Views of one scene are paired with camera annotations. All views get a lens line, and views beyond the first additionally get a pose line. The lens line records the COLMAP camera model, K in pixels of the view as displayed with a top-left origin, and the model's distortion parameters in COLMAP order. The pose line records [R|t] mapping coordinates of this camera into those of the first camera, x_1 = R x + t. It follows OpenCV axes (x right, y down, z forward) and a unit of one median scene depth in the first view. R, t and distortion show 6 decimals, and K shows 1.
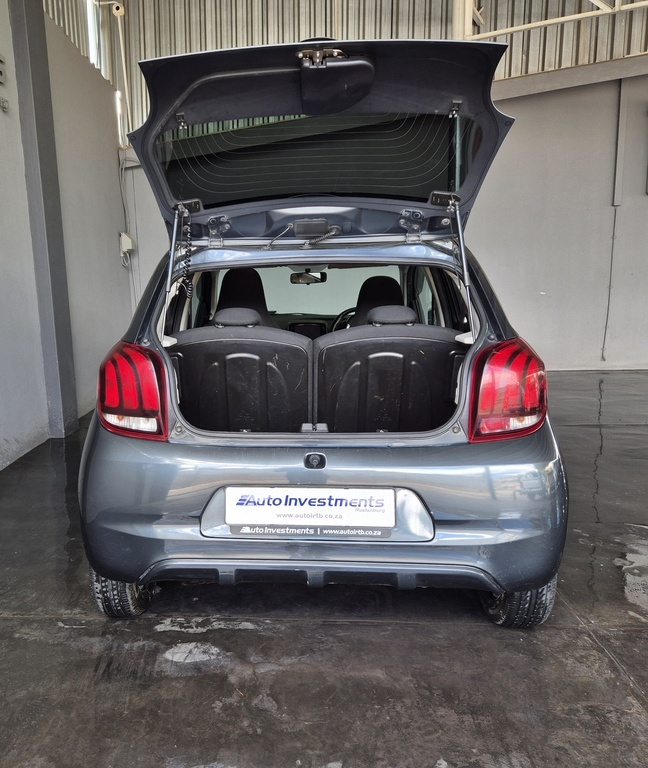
lens RADIAL K [[578.0, 0, 324.0], [0, 578.0, 384.0], [0, 0, 1]] dist [0.076026, -0.075949]
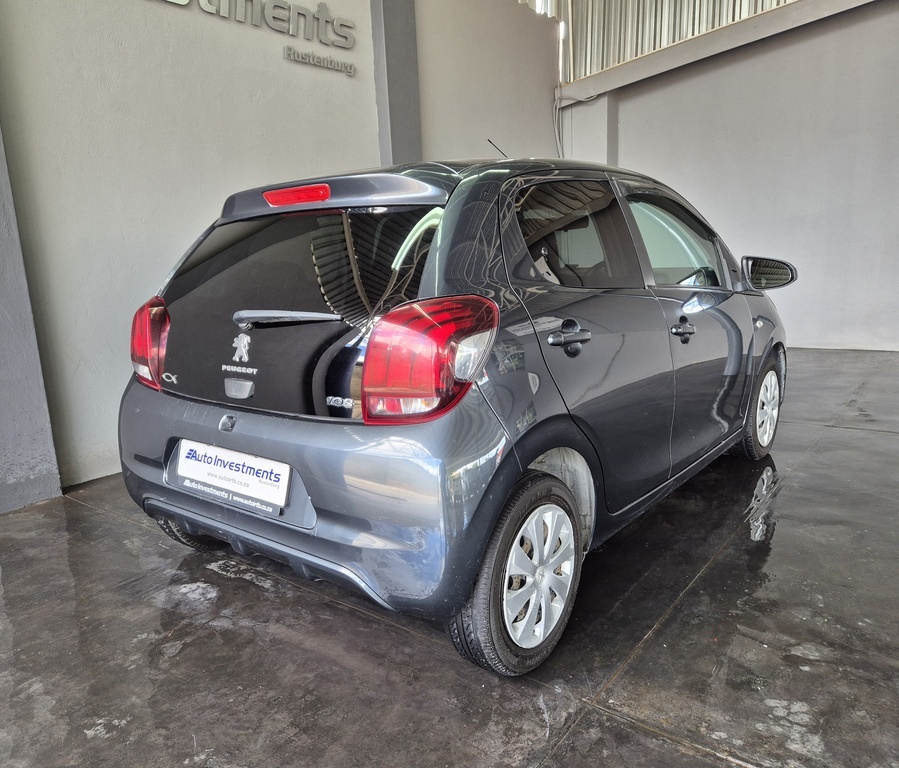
lens RADIAL K [[649.0, 0, 449.5], [0, 649.0, 384.0], [0, 0, 1]] dist [0.053800, -0.052509]
pose [[0.837698, 0.085312, -0.539429, 0.841649], [-0.055193, 0.995891, 0.071790, -0.027097], [0.543338, -0.030366, 0.838965, 0.295293]]
